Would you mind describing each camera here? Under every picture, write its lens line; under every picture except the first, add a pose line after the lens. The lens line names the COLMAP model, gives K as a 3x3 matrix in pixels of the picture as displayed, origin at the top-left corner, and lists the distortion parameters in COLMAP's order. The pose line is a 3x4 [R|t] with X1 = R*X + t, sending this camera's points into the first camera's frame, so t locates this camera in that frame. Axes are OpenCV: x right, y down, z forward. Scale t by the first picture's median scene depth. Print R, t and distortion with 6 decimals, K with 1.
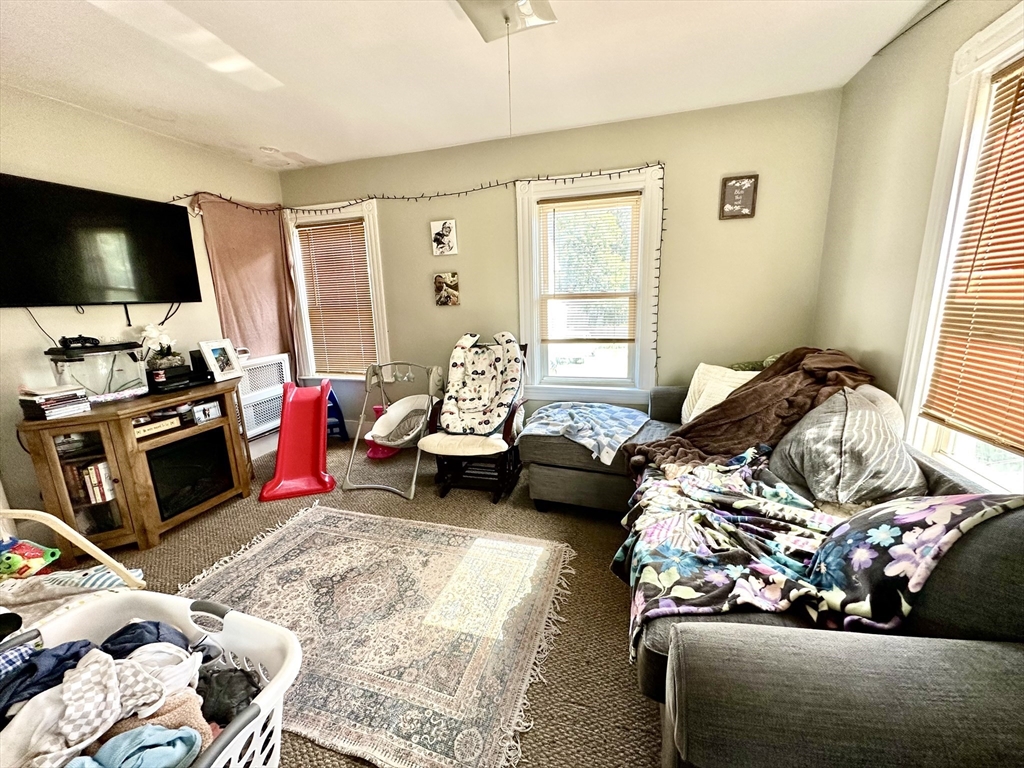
lens RADIAL K [[407.8, 0, 514.3], [0, 407.8, 384.5], [0, 0, 1]] dist [-0.003358, 0.000387]
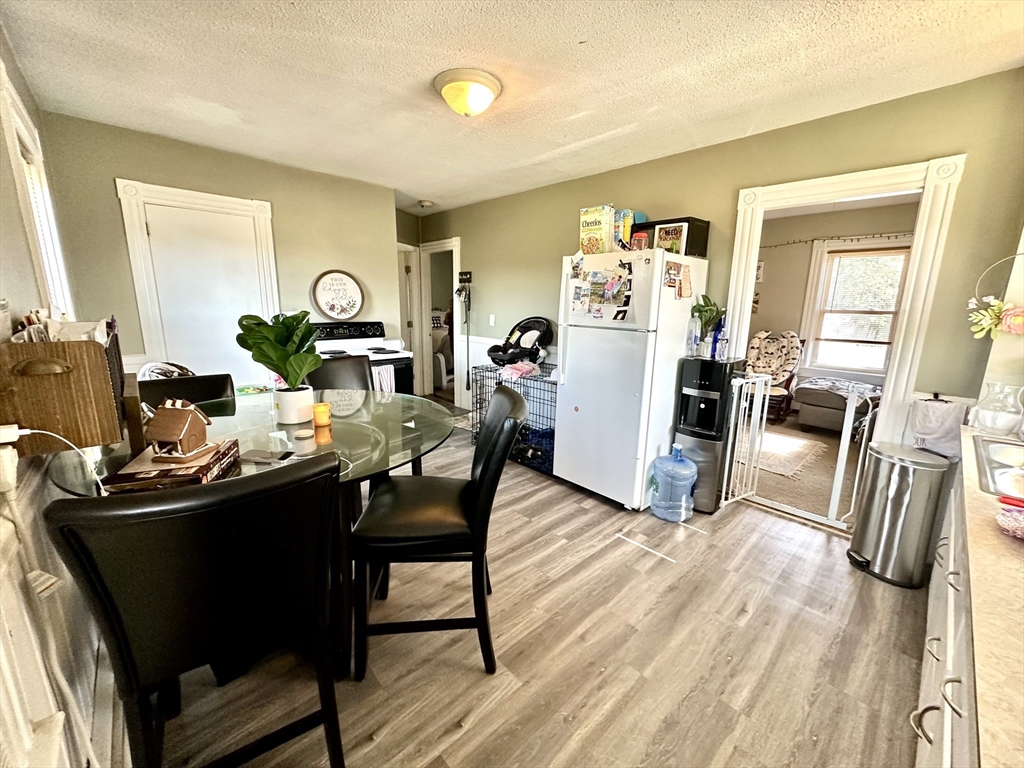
lens RADIAL K [[407.8, 0, 507.0], [0, 407.8, 380.9], [0, 0, 1]] dist [-0.003358, 0.000387]
pose [[0.861354, 0.139410, -0.488502, -0.184853], [-0.143486, 0.989218, 0.029303, 0.194678], [0.487320, 0.044853, 0.872071, -1.029595]]
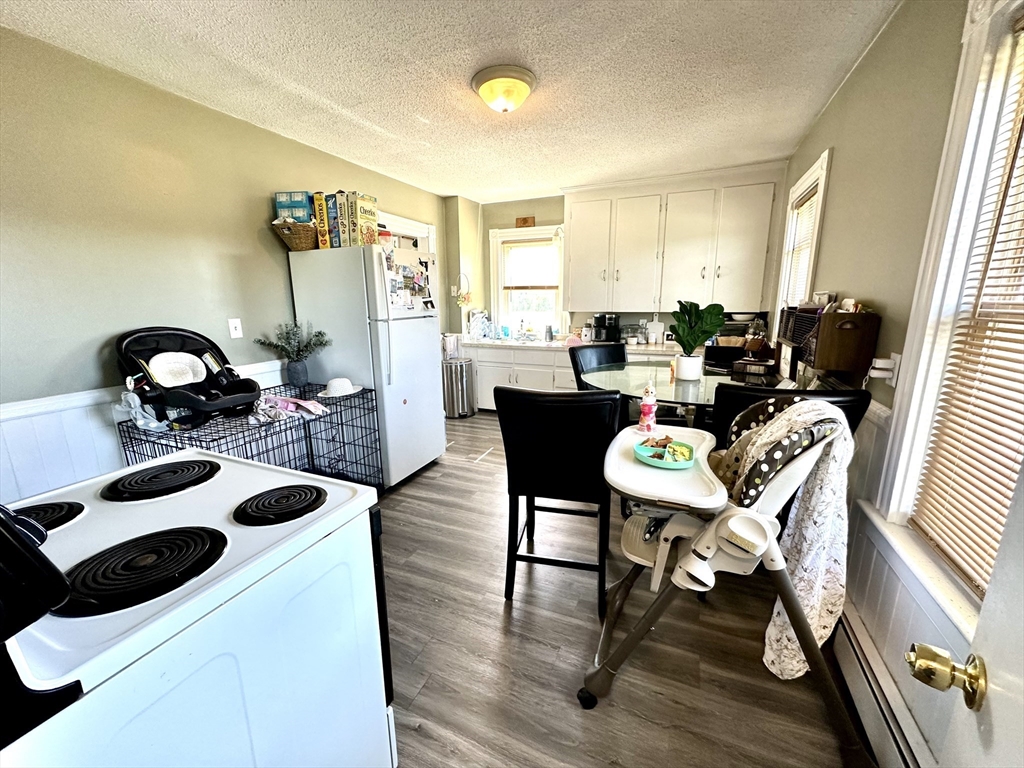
lens RADIAL K [[407.8, 0, 513.7], [0, 407.8, 384.5], [0, 0, 1]] dist [-0.003358, 0.000387]
pose [[0.105154, -0.184066, 0.977273, -3.406992], [0.214959, 0.963695, 0.158379, 0.018608], [-0.970945, 0.193420, 0.140903, 0.353667]]
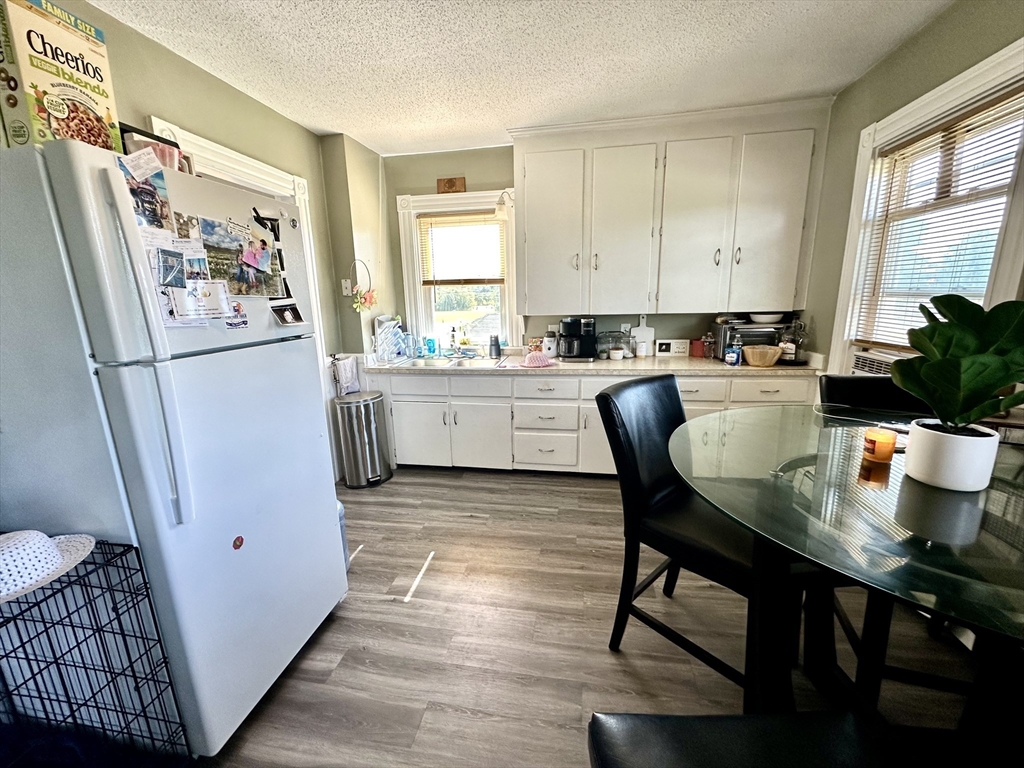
lens RADIAL K [[407.8, 0, 512.2], [0, 407.8, 384.7], [0, 0, 1]] dist [-0.003358, 0.000387]
pose [[-0.123918, -0.186367, 0.974634, -2.086125], [0.233881, 0.949047, 0.211211, -0.078514], [-0.964336, 0.254122, -0.074016, 0.659023]]
